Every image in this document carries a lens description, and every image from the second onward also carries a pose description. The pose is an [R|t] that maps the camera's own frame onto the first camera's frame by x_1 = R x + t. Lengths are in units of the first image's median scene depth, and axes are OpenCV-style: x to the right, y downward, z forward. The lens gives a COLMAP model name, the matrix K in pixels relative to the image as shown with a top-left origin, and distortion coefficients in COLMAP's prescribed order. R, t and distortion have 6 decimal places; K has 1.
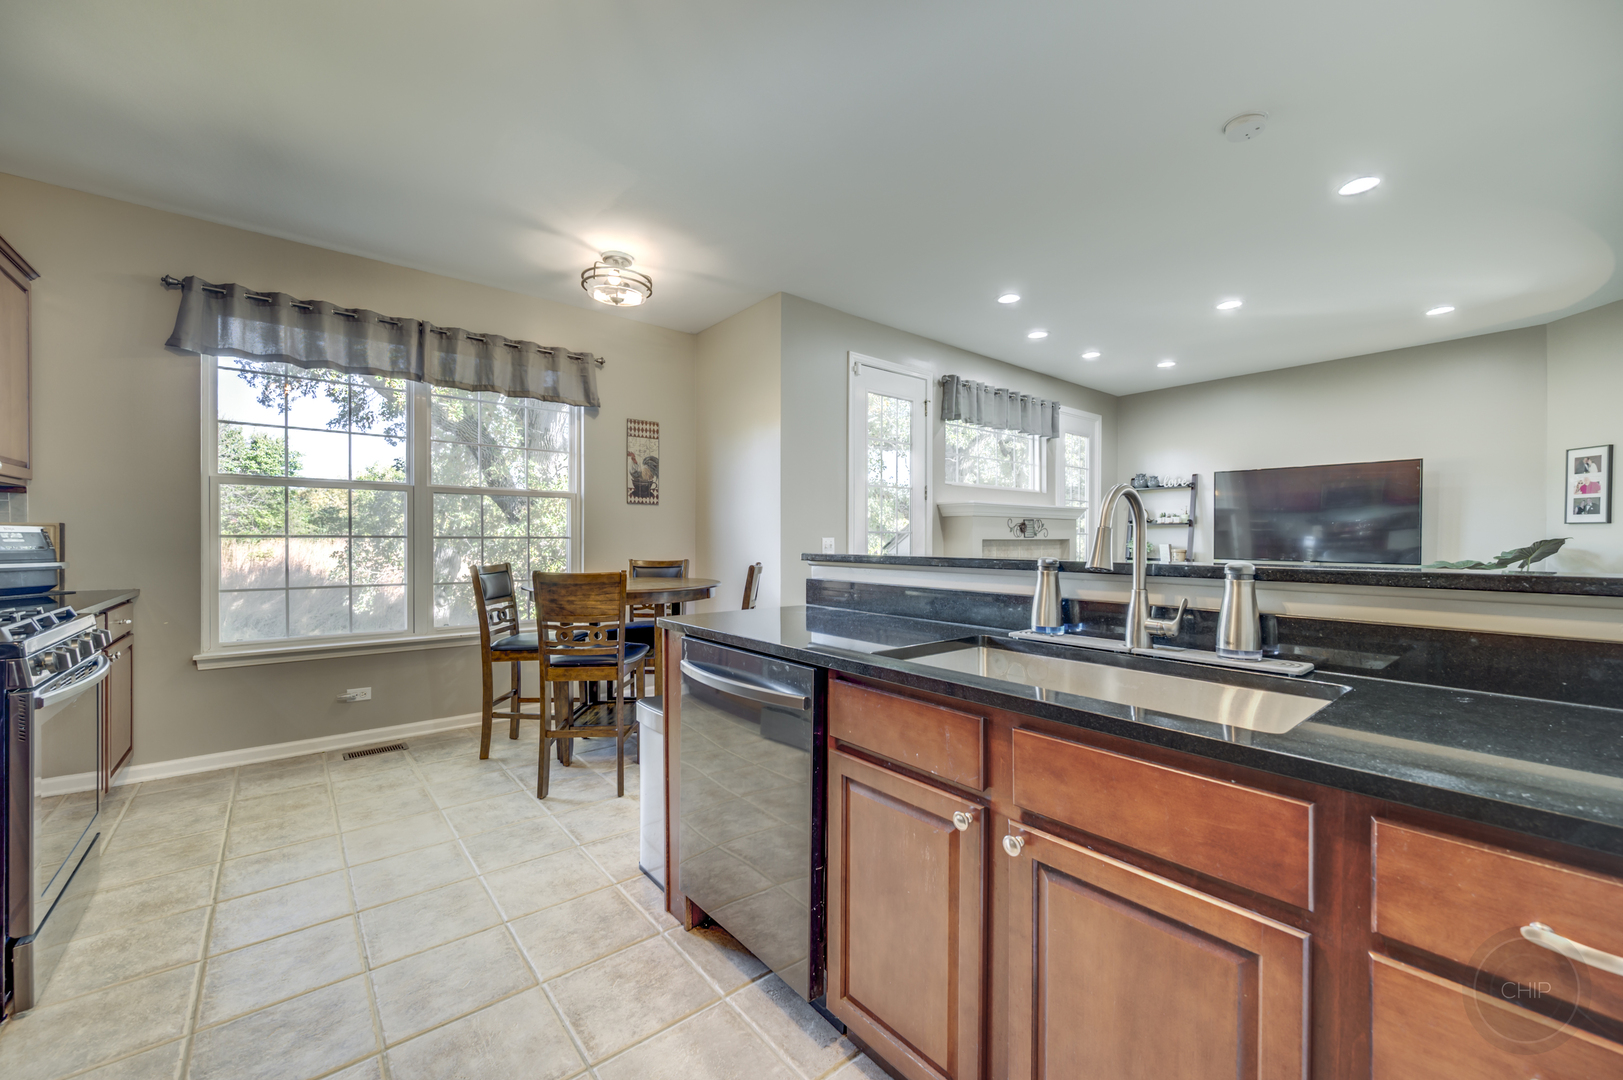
lens RADIAL K [[649.9, 0, 823.7], [0, 649.9, 546.2], [0, 0, 1]] dist [0.002776, -0.000613]
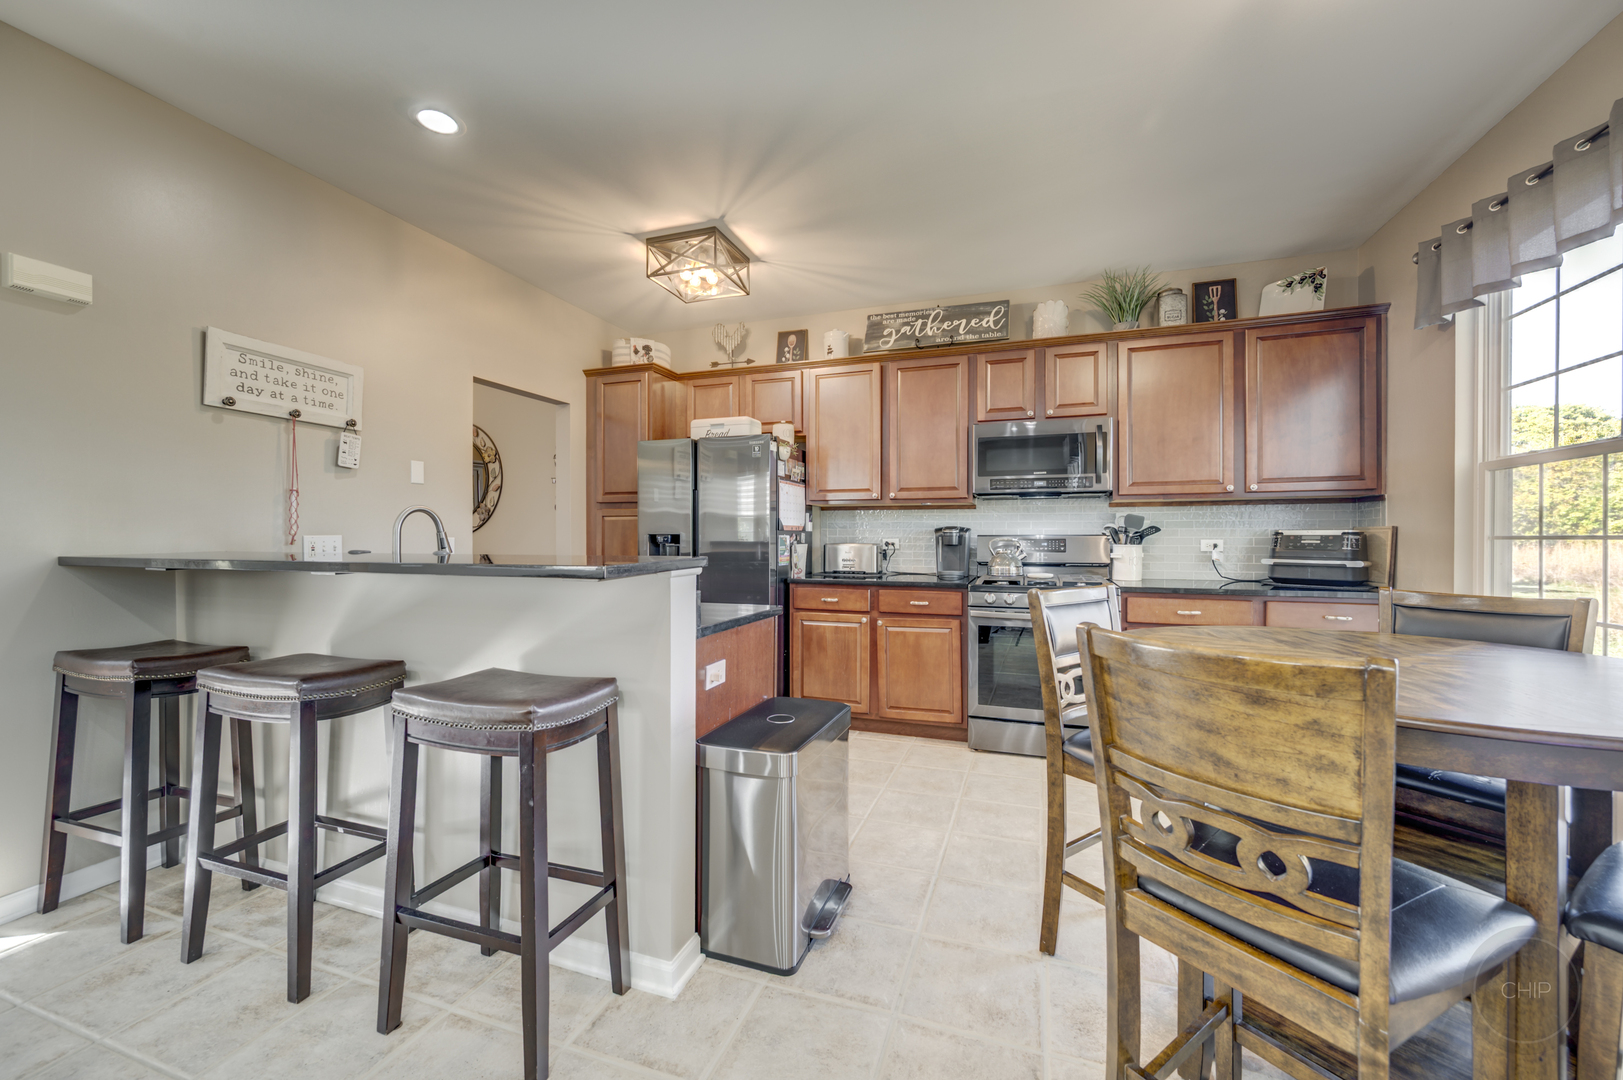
lens RADIAL K [[649.9, 0, 819.7], [0, 649.9, 537.3], [0, 0, 1]] dist [0.002776, -0.000613]
pose [[-0.855322, -0.006827, -0.518052, 0.147314], [-0.009665, 0.999949, 0.002780, -0.009488], [0.518007, 0.007385, -0.855344, 1.107227]]
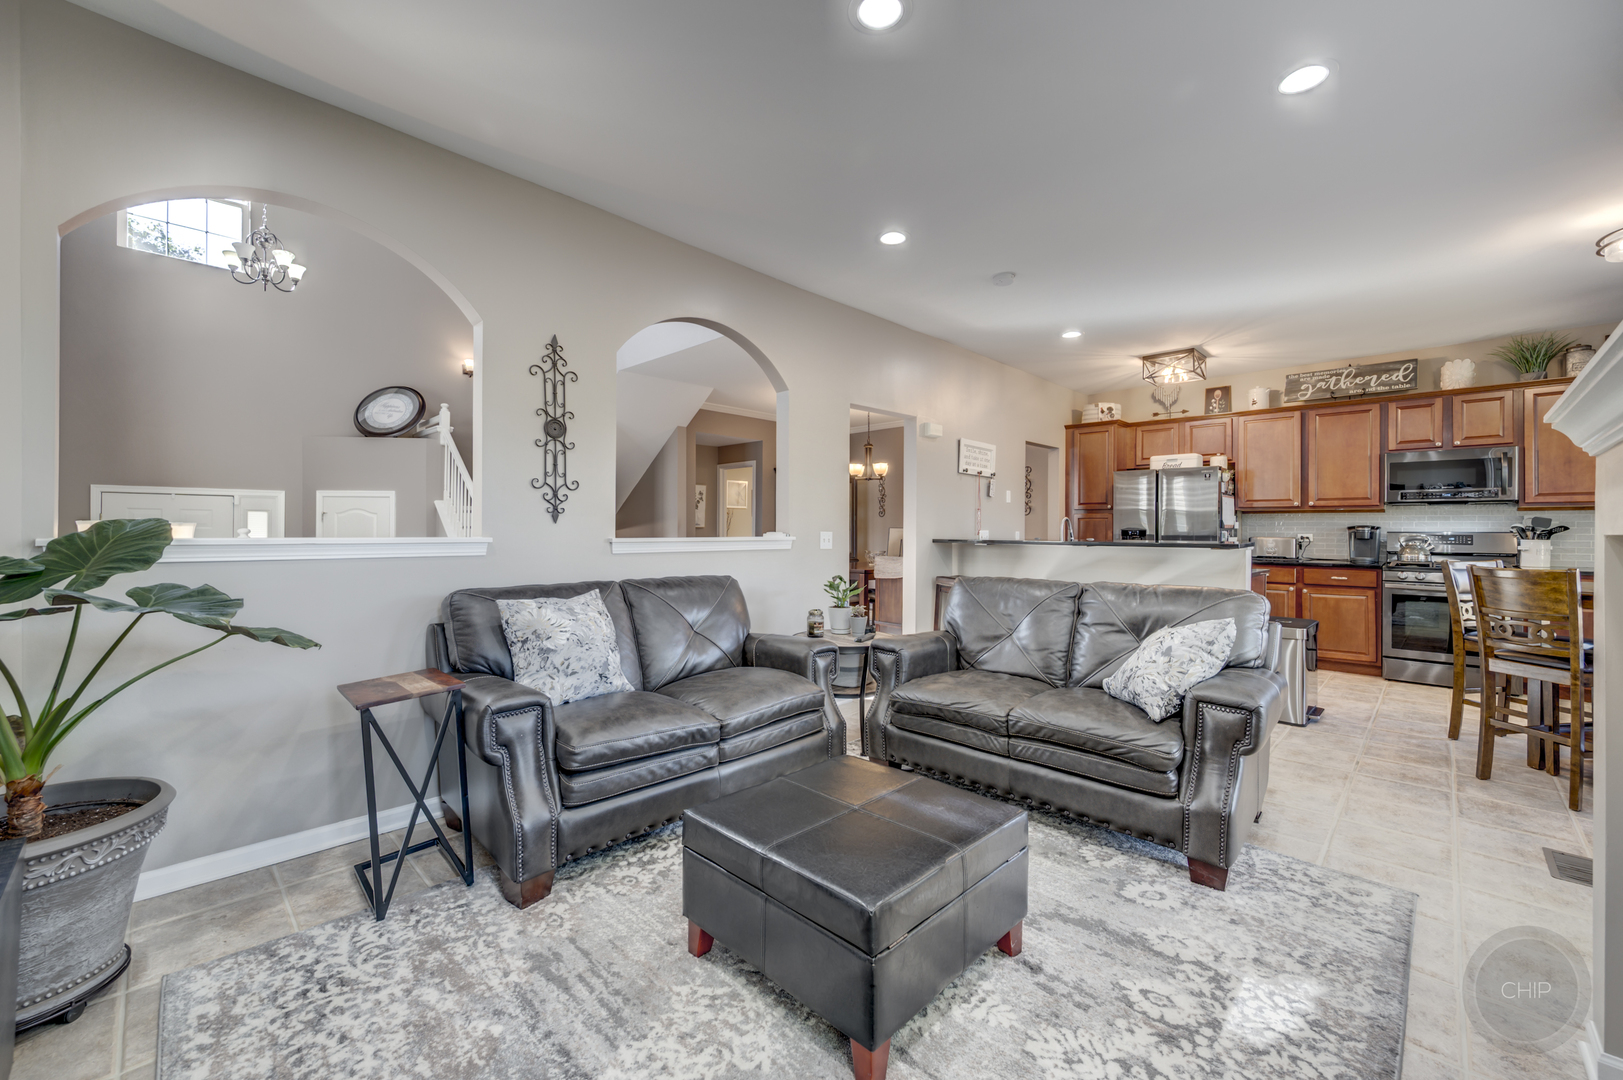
lens RADIAL K [[649.9, 0, 819.8], [0, 649.9, 526.5], [0, 0, 1]] dist [0.002776, -0.000613]
pose [[-0.994334, -0.012105, -0.105608, 0.794763], [-0.012286, 0.999924, 0.001058, -0.010448], [0.105587, 0.002349, -0.994407, 1.647995]]
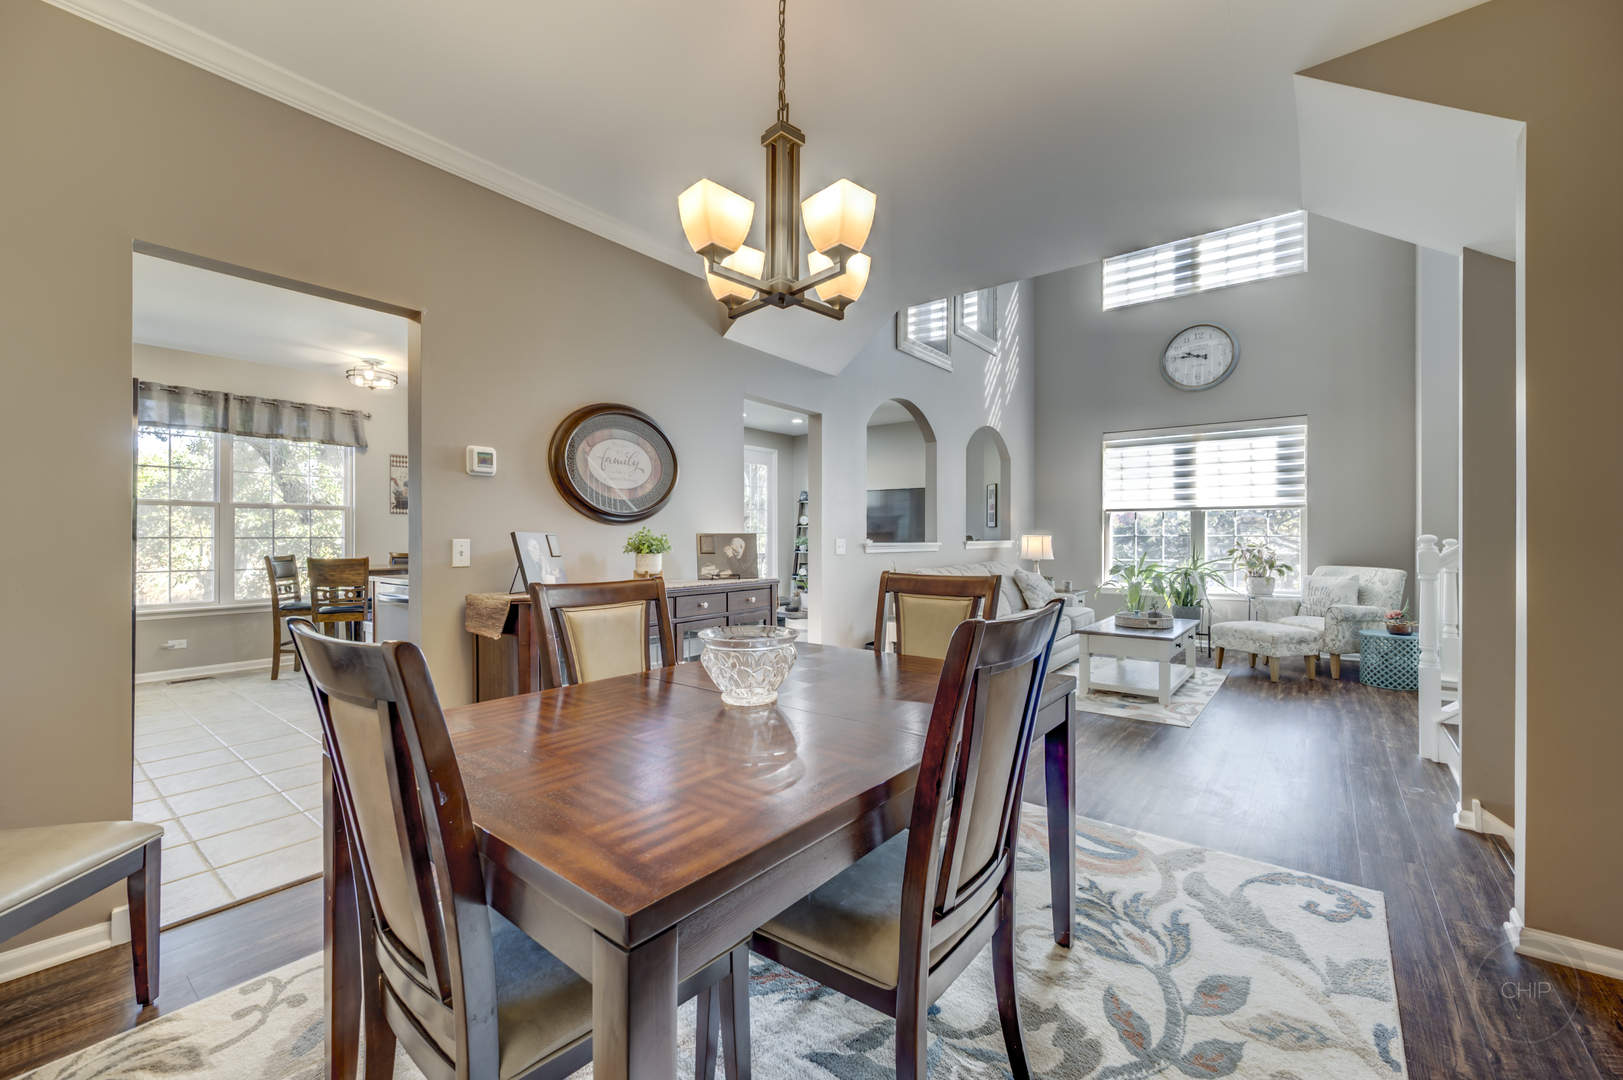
lens RADIAL K [[649.9, 0, 814.3], [0, 649.9, 538.4], [0, 0, 1]] dist [0.002776, -0.000613]
pose [[0.977946, -0.002842, 0.208841, 0.379829], [0.004683, 0.999954, -0.008325, 0.006129], [-0.208807, 0.009120, 0.977914, -0.724940]]
